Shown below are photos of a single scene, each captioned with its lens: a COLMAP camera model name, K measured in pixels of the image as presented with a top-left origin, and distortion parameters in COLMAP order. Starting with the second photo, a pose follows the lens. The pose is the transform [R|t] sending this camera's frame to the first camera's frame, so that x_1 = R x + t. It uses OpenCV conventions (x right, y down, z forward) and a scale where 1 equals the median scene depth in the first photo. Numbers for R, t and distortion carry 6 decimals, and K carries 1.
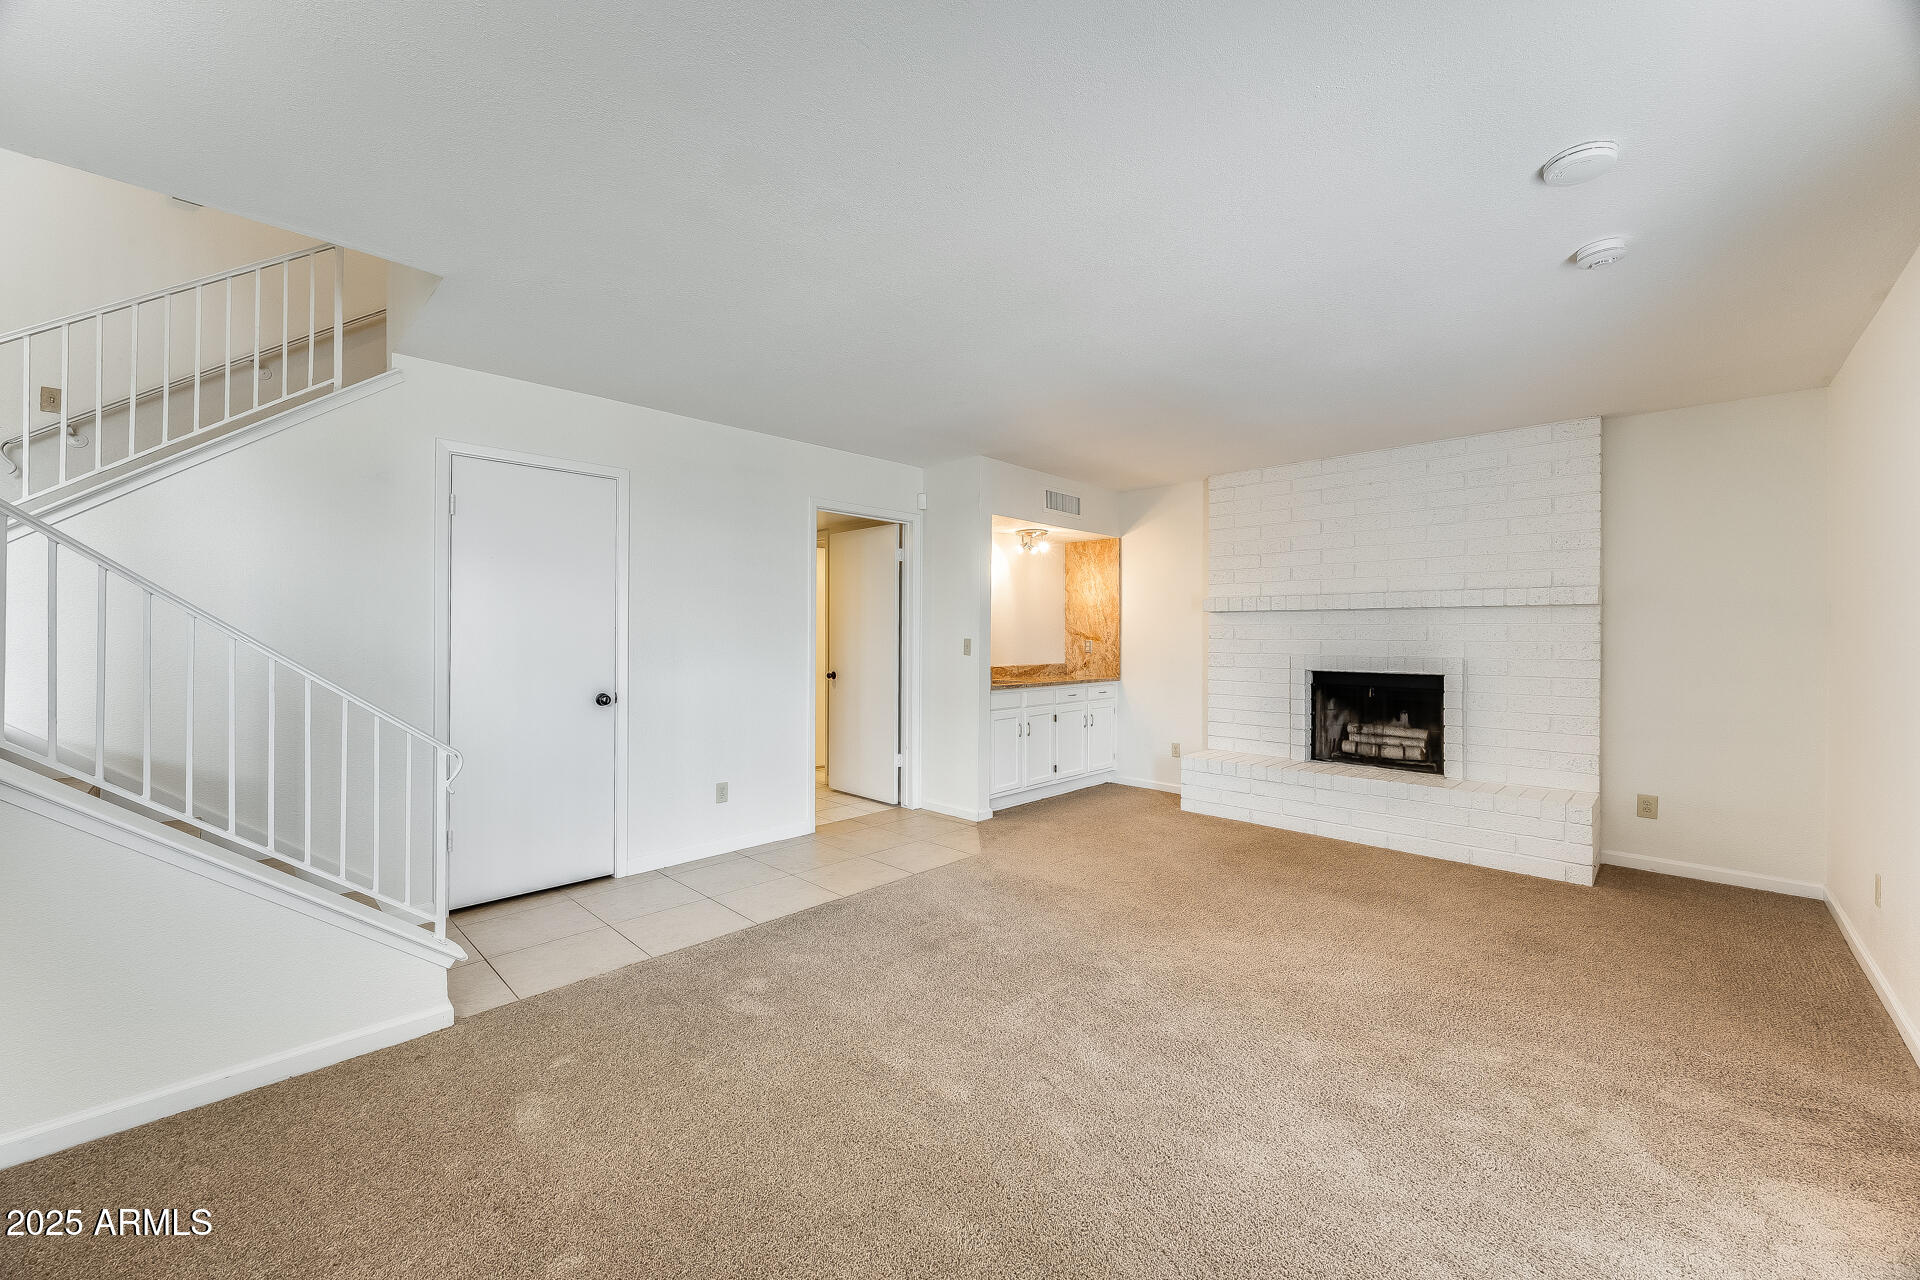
lens RADIAL K [[753.7, 0, 974.9], [0, 753.7, 634.6], [0, 0, 1]] dist [0.006801, 0.000040]
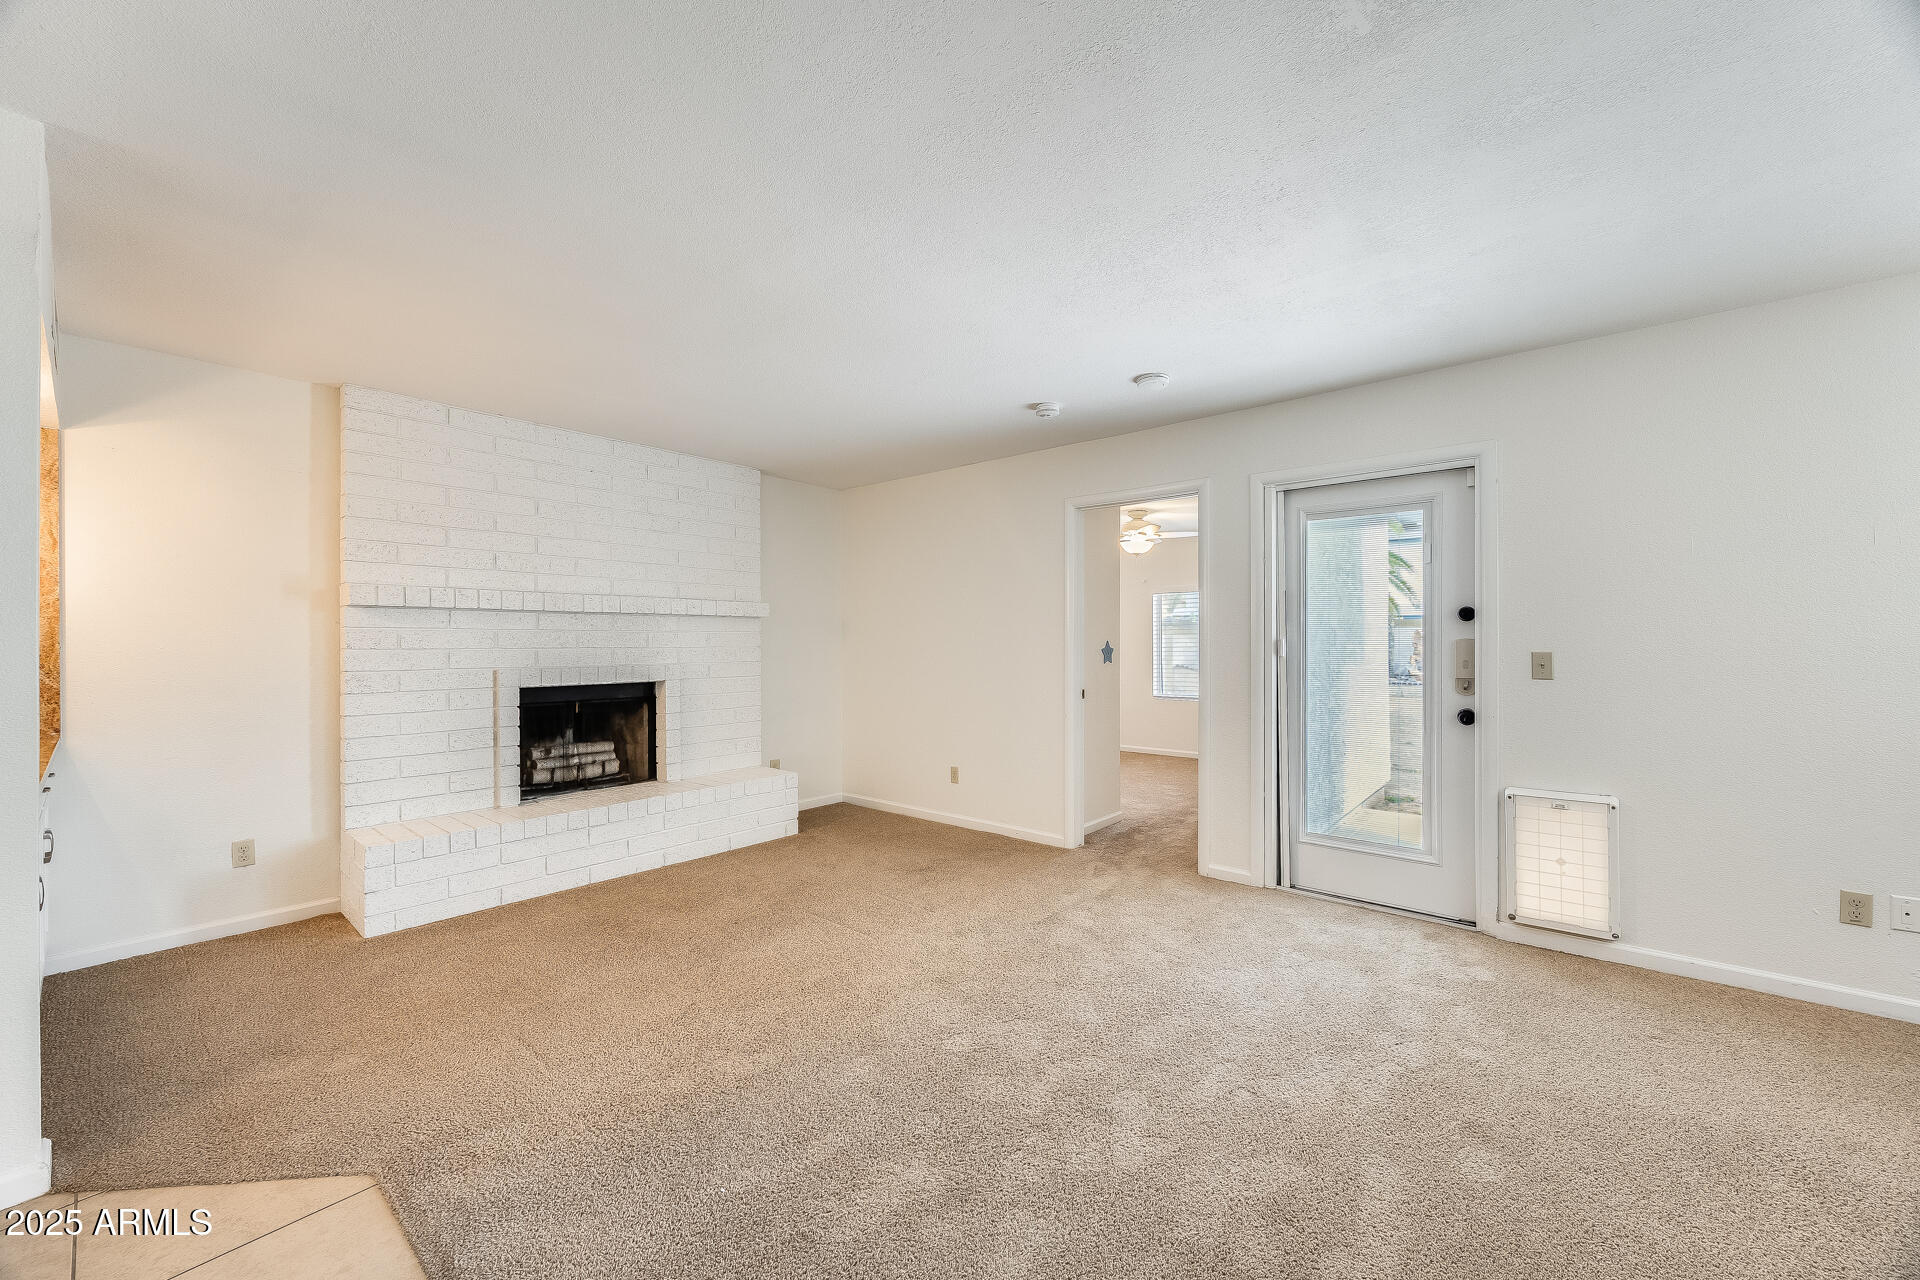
lens RADIAL K [[753.7, 0, 974.9], [0, 753.7, 634.6], [0, 0, 1]] dist [0.006801, 0.000040]
pose [[-0.078984, 0.001497, 0.996875, -0.389927], [0.000161, 0.999999, -0.001489, -0.006481], [-0.996876, 0.000043, -0.078984, 0.616584]]
